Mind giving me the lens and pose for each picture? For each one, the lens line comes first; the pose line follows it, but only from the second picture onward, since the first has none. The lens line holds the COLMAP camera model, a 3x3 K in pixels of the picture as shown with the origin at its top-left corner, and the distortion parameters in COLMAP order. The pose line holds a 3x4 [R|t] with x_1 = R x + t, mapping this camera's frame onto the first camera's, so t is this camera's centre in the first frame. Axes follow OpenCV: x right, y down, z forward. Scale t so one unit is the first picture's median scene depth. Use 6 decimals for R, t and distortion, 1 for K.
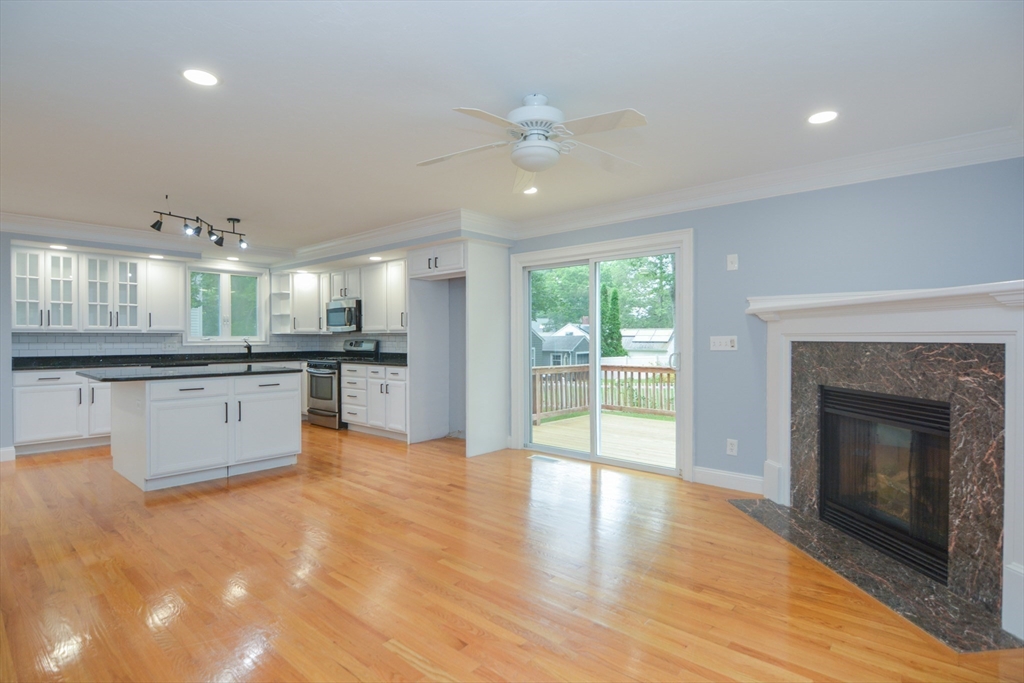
lens RADIAL K [[503.4, 0, 506.2], [0, 503.4, 340.6], [0, 0, 1]] dist [-0.007640, -0.009280]
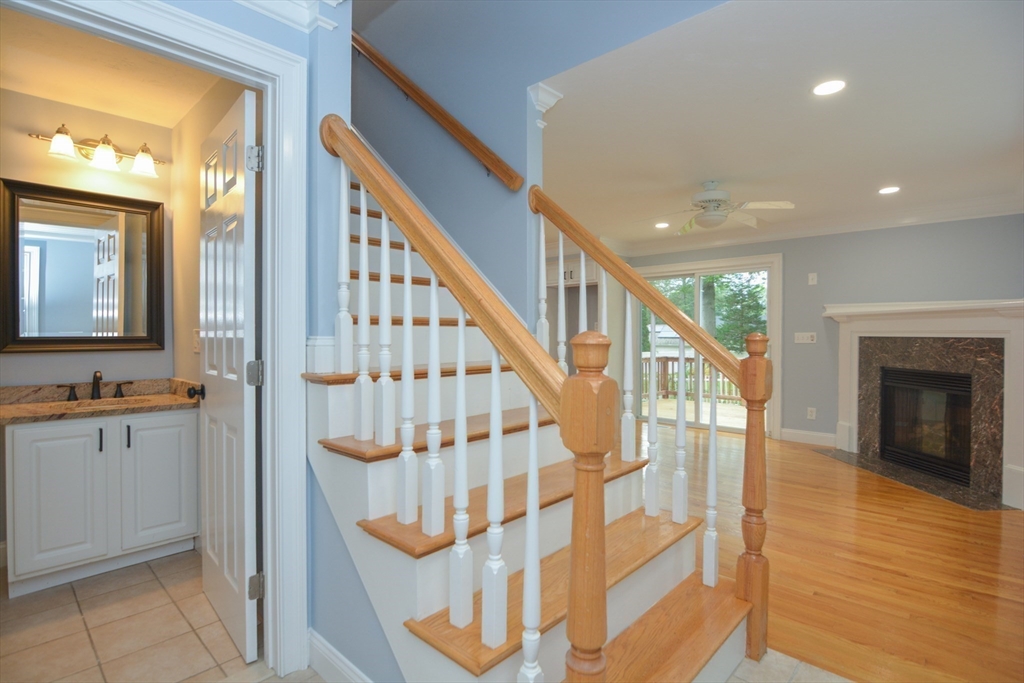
lens RADIAL K [[503.4, 0, 515.5], [0, 503.4, 335.9], [0, 0, 1]] dist [-0.007640, -0.009280]
pose [[0.999865, 0.005378, -0.015529, -0.323050], [-0.005366, 0.999985, 0.000761, 0.003115], [0.015533, -0.000677, 0.999879, -0.364696]]
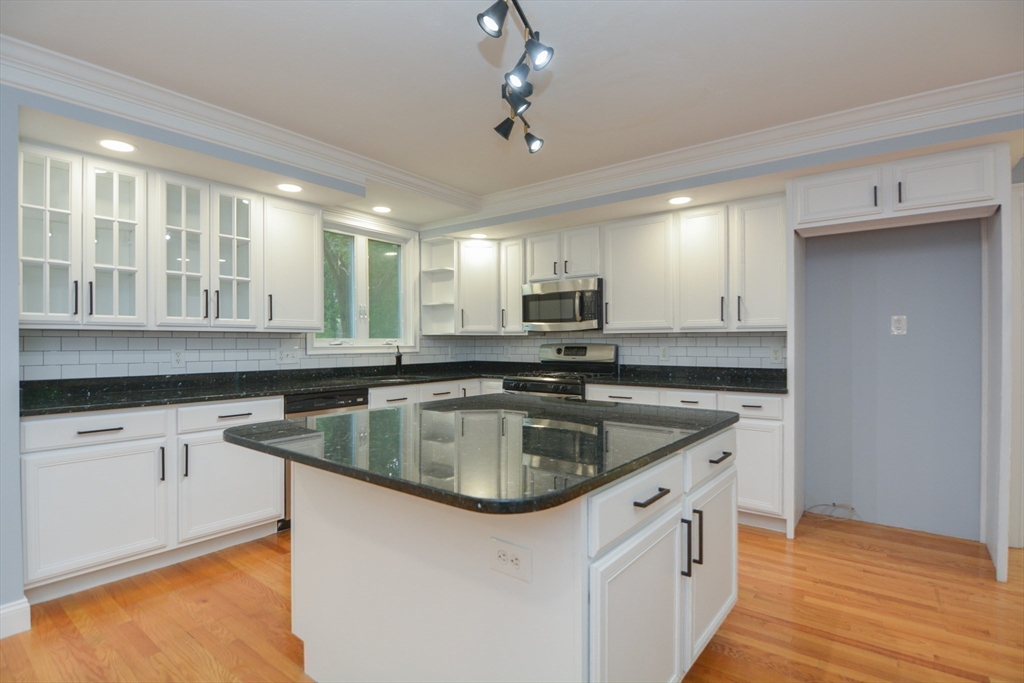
lens RADIAL K [[503.4, 0, 506.6], [0, 503.4, 343.1], [0, 0, 1]] dist [-0.007640, -0.009280]
pose [[0.998505, -0.000714, 0.054648, -0.718746], [0.000887, 0.999995, -0.003141, -0.001483], [-0.054645, 0.003184, 0.998501, 0.656384]]
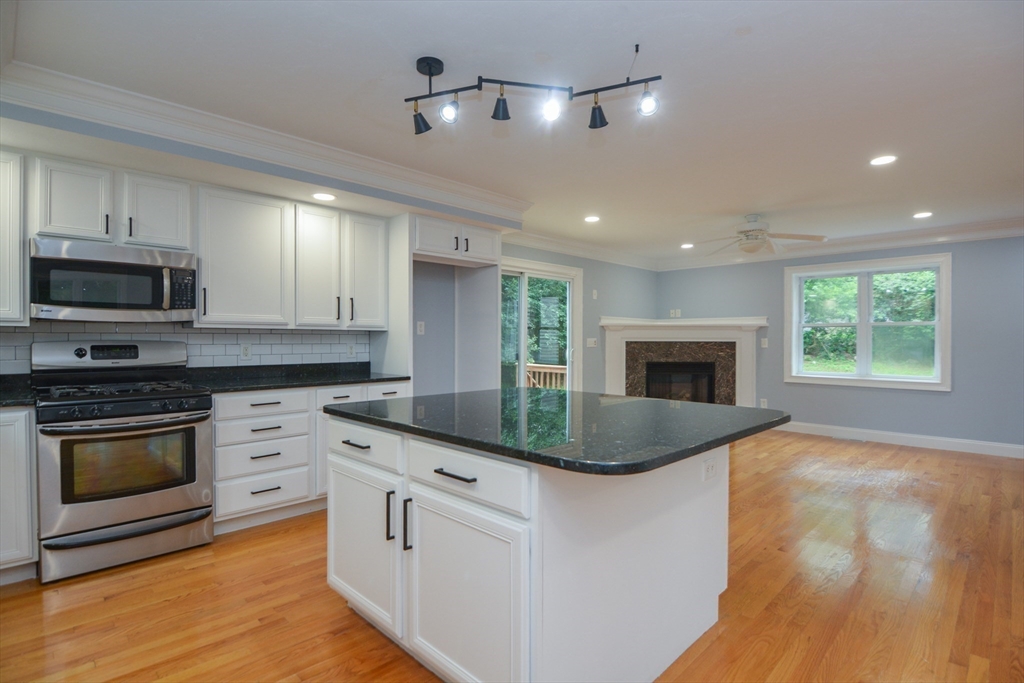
lens RADIAL K [[503.4, 0, 512.4], [0, 503.4, 342.2], [0, 0, 1]] dist [-0.007640, -0.009280]
pose [[0.063468, -0.004076, 0.997976, -1.197705], [0.002049, 0.999990, 0.003954, -0.003407], [-0.997982, 0.001794, 0.063476, 1.115494]]
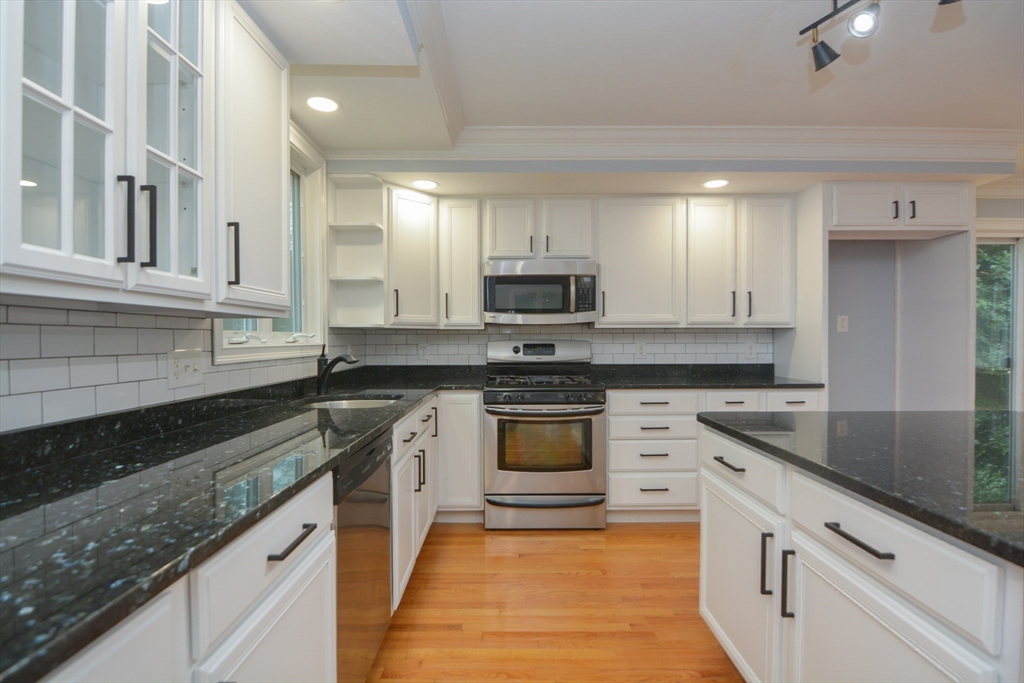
lens RADIAL K [[503.4, 0, 506.6], [0, 503.4, 343.2], [0, 0, 1]] dist [-0.007640, -0.009280]
pose [[0.753793, -0.006410, 0.657081, -1.132488], [0.004018, 0.999979, 0.005145, -0.003282], [-0.657100, -0.001238, 0.753802, 1.110196]]
